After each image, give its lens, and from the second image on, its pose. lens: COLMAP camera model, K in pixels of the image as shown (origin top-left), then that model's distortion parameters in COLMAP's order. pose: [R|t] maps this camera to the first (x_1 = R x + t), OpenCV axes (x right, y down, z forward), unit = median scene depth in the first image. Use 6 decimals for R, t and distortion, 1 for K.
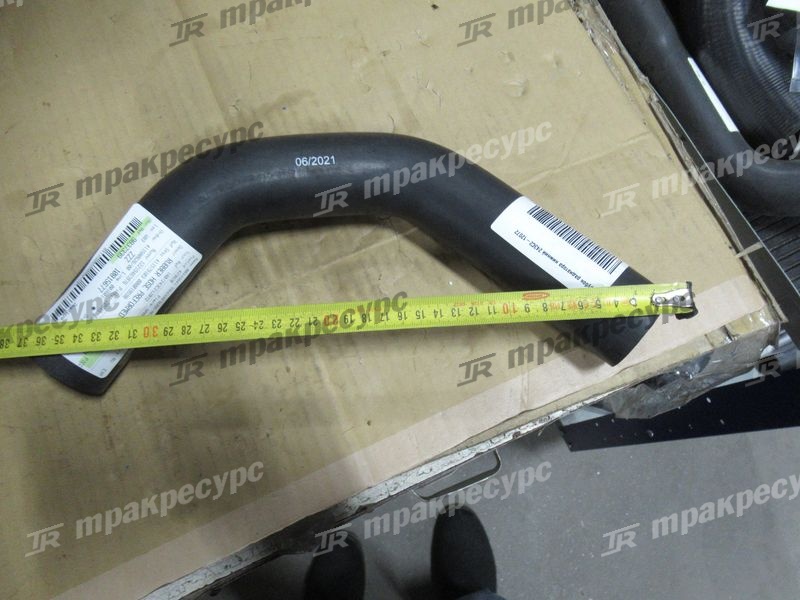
lens RADIAL K [[642.5, 0, 395.9], [0, 642.5, 297.3], [0, 0, 1]] dist [0.046467, 0.003135]
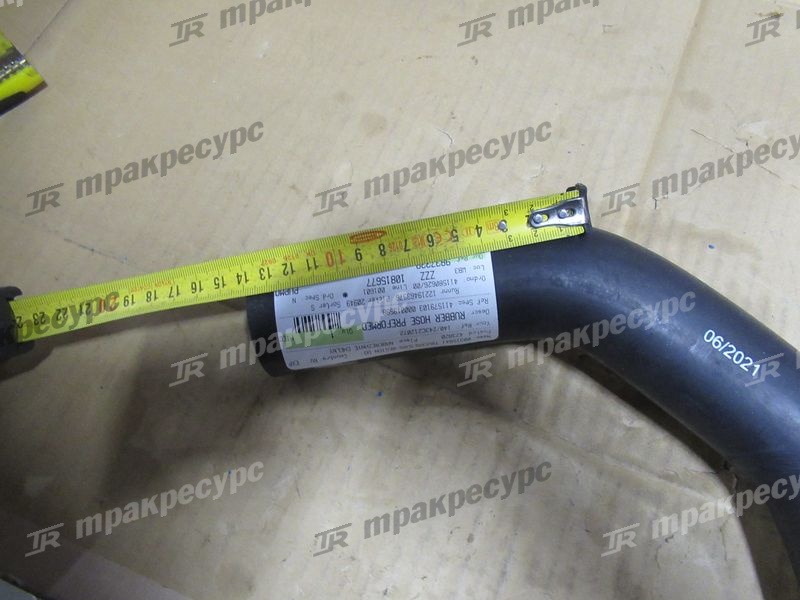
lens RADIAL K [[620.0, 0, 400.3], [0, 620.0, 289.9], [0, 0, 1]] dist [0.028752, -0.001906]
pose [[0.689683, 0.668530, -0.278218, -0.221454], [-0.690836, 0.722618, 0.023843, -0.044749], [0.216985, 0.175759, 0.960222, 0.325188]]
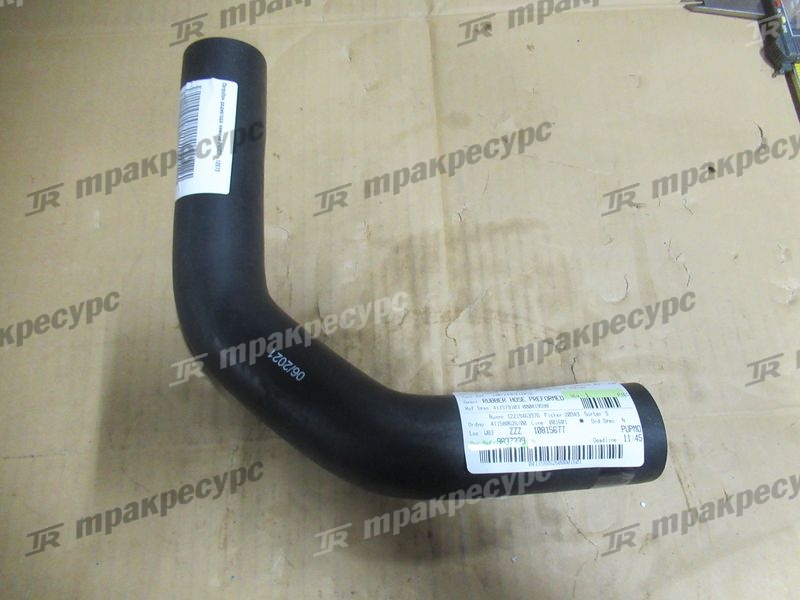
lens RADIAL K [[642.5, 0, 395.9], [0, 642.5, 297.3], [0, 0, 1]] dist [0.046467, 0.003135]
pose [[-0.679535, -0.679090, 0.277613, -0.403437], [0.710908, -0.516039, 0.477822, -0.474078], [-0.181226, 0.522054, 0.833437, 0.210990]]
